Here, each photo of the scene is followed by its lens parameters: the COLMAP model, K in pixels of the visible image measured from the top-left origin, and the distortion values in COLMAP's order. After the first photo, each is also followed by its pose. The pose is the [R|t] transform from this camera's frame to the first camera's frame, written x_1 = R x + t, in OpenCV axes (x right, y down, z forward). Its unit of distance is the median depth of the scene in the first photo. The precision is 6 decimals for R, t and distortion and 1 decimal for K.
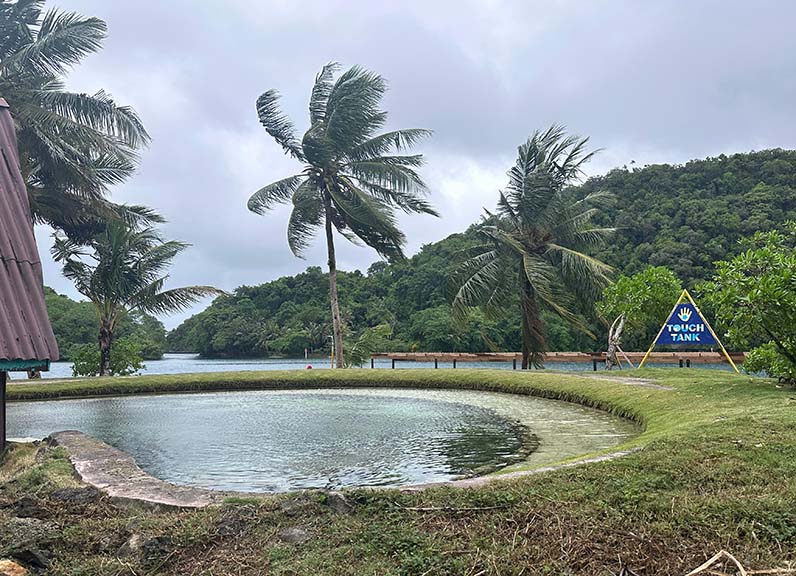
lens RADIAL K [[807.4, 0, 397.9], [0, 807.4, 288.1], [0, 0, 1]] dist [-0.000740, 0.000000]
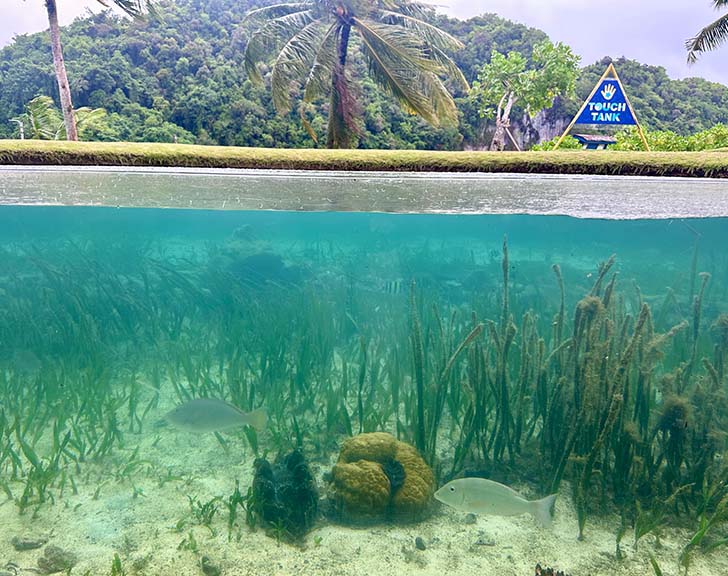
lens RADIAL K [[685.4, 0, 364.0], [0, 685.4, 287.7], [0, 0, 1]] dist [-0.016884, 0.000000]
pose [[0.787799, -0.082634, 0.610365, -0.364758], [-0.053778, 0.977947, 0.201809, 0.109002], [-0.613581, -0.191809, 0.765982, 0.521549]]
